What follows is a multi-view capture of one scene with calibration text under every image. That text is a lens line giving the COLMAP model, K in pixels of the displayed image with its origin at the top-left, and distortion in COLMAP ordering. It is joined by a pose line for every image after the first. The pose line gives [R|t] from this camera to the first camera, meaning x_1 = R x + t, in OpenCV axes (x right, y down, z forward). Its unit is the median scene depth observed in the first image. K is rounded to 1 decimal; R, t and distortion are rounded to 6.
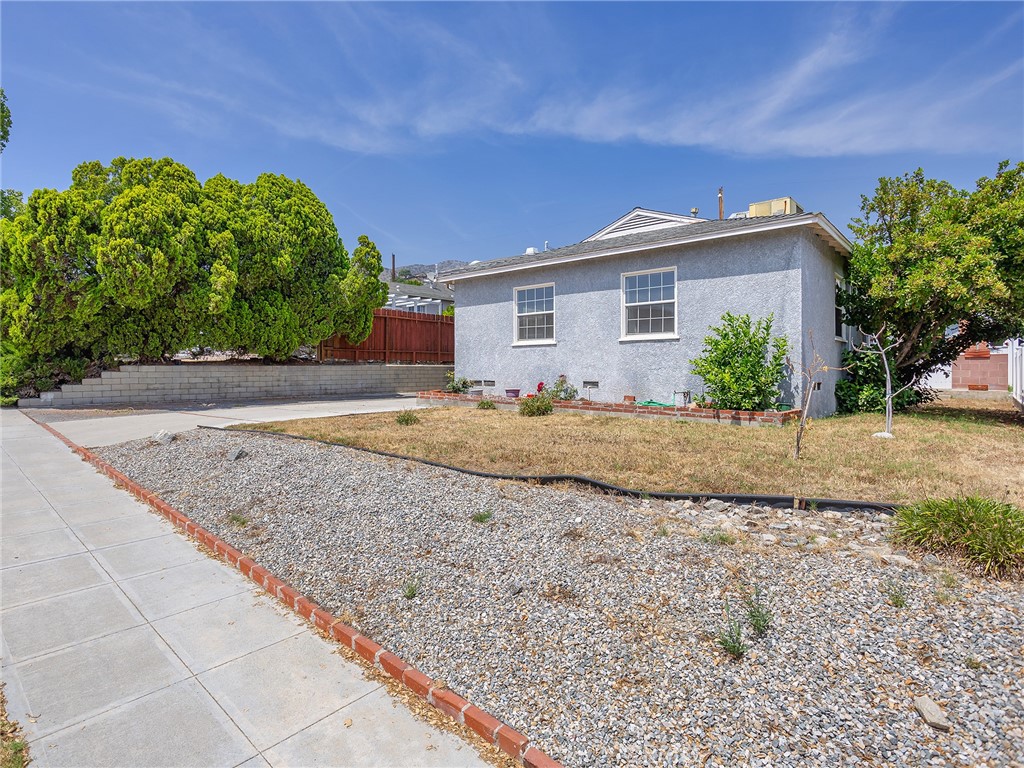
lens RADIAL K [[557.4, 0, 475.8], [0, 557.4, 371.6], [0, 0, 1]] dist [-0.023383, 0.014519]
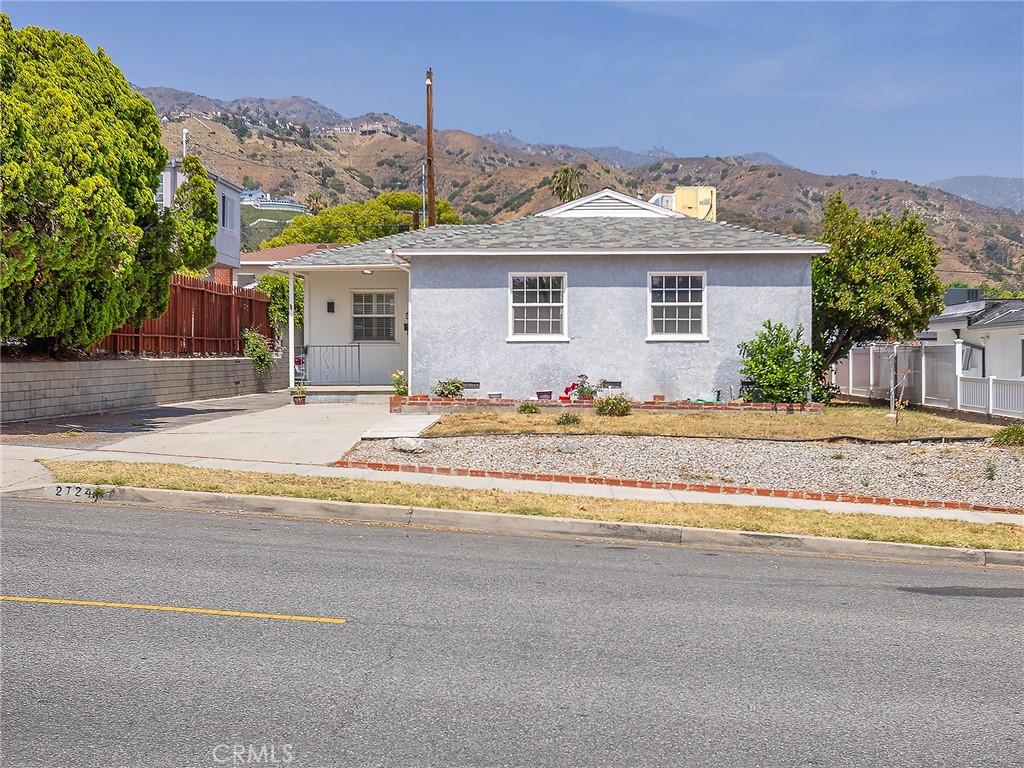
lens RADIAL K [[1290.7, 0, 531.0], [0, 1290.7, 374.5], [0, 0, 1]] dist [0.018648, 0.000000]
pose [[0.750181, -0.005007, 0.661214, -1.413799], [-0.000195, 0.999970, 0.007794, -0.012114], [-0.661233, -0.005976, 0.750157, -0.585902]]
